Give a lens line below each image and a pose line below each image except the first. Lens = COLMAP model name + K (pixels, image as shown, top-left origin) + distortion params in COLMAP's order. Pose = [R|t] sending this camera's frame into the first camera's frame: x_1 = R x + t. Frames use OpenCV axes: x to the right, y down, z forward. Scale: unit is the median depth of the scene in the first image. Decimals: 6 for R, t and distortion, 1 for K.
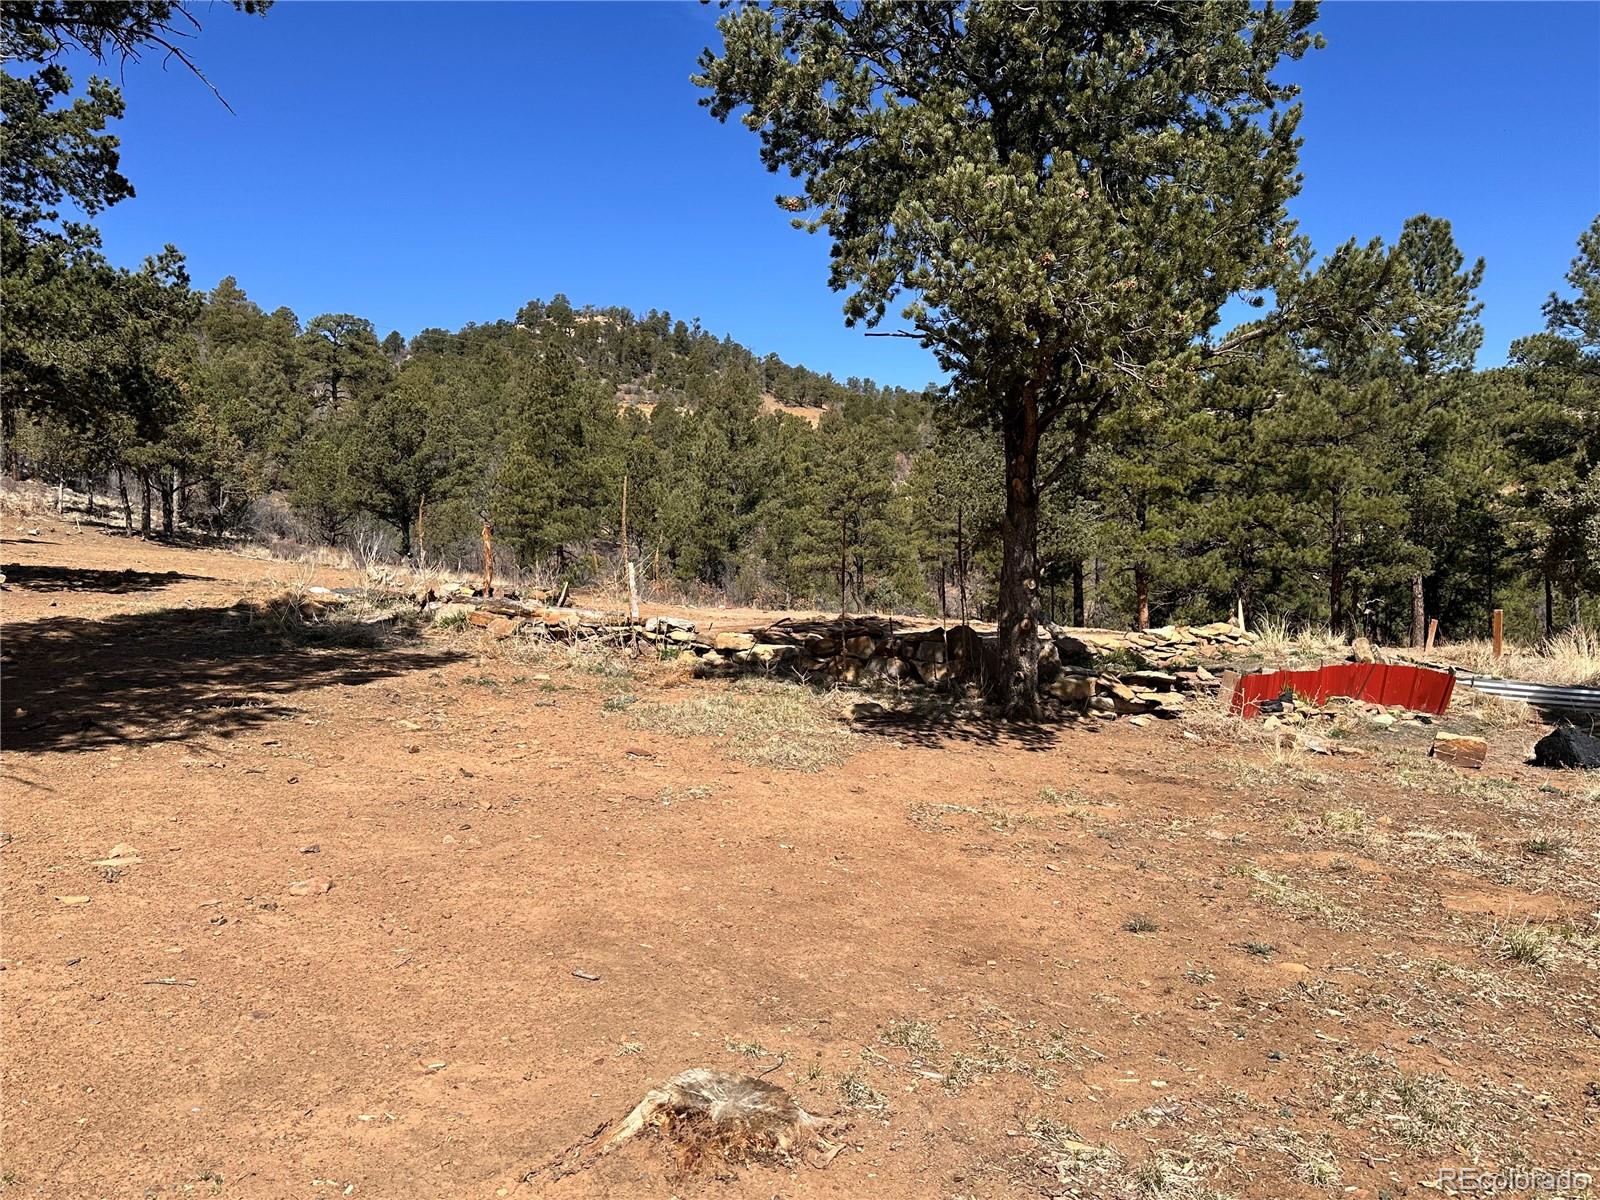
lens RADIAL K [[1301.9, 0, 809.0], [0, 1301.9, 594.8], [0, 0, 1]] dist [0.007644, -0.000235]
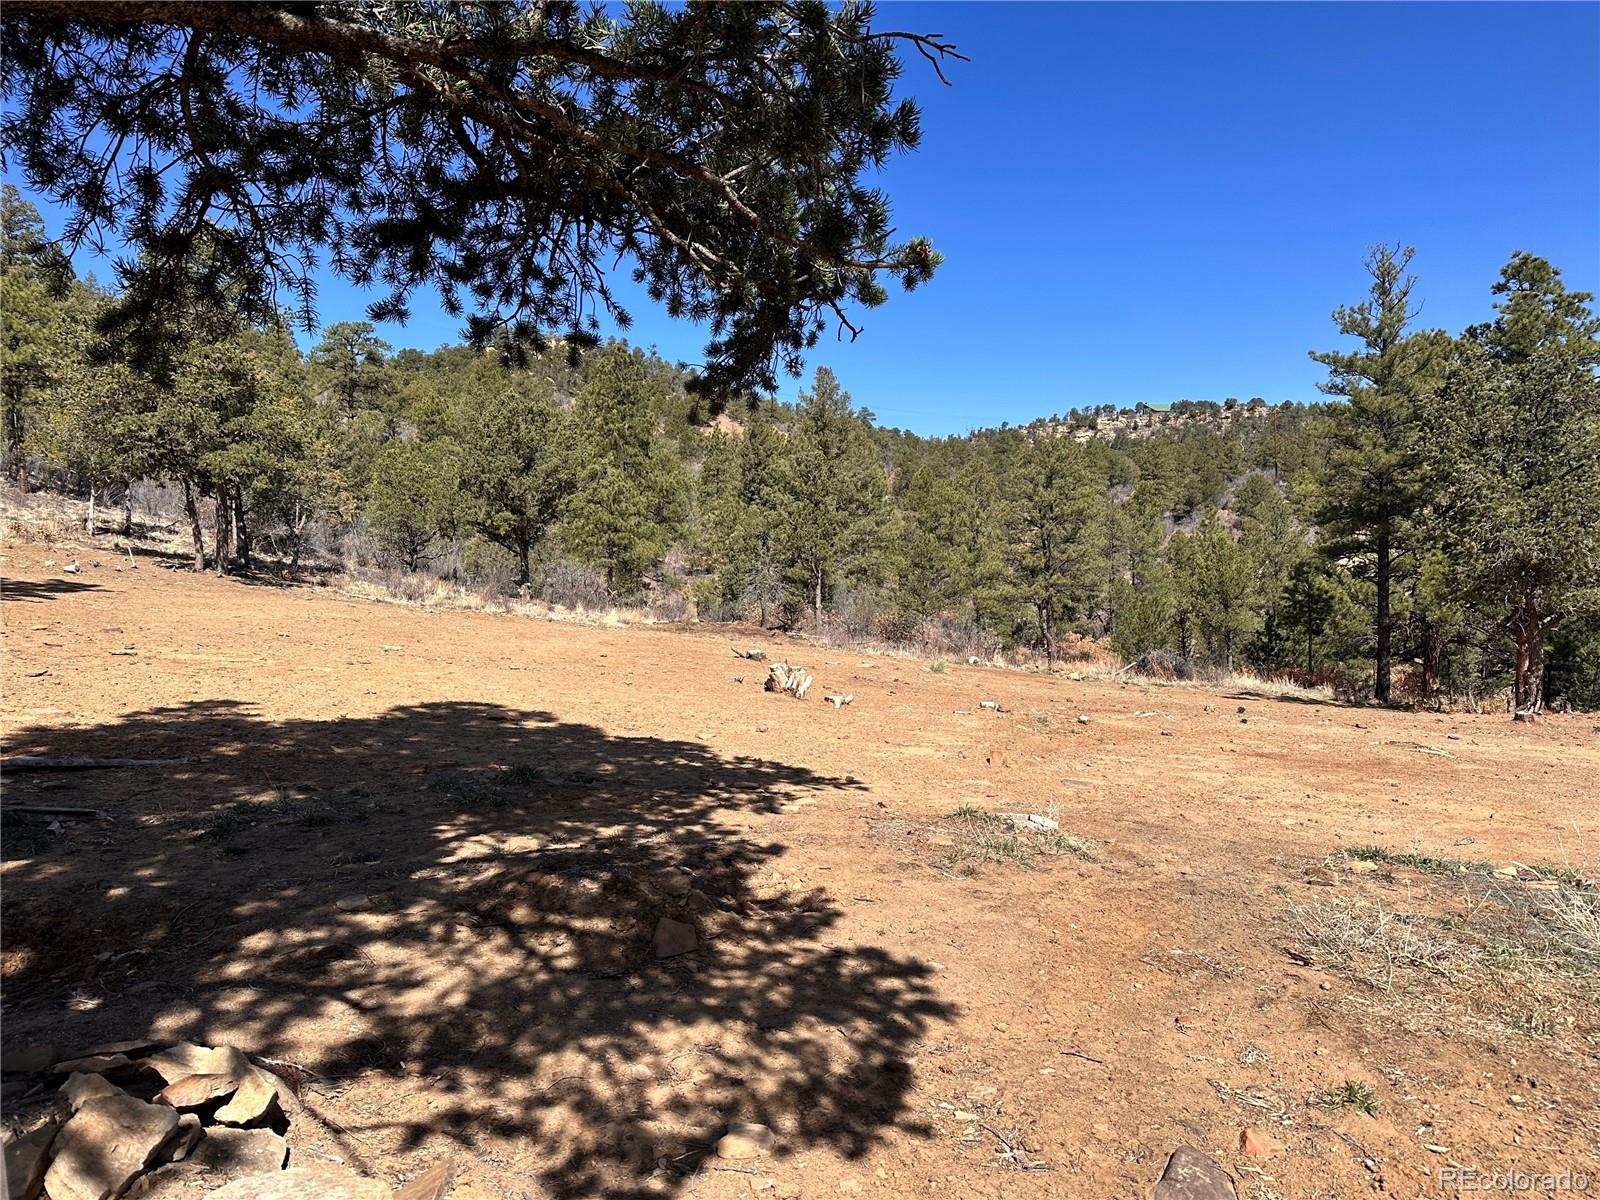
lens RADIAL K [[1118.8, 0, 827.3], [0, 1118.8, 598.1], [0, 0, 1]] dist [0.047259, -0.063216]
pose [[0.995893, -0.002831, 0.090491, -0.182100], [0.002229, 0.999975, 0.006754, -0.026755], [-0.090508, -0.006525, 0.995874, 0.264314]]
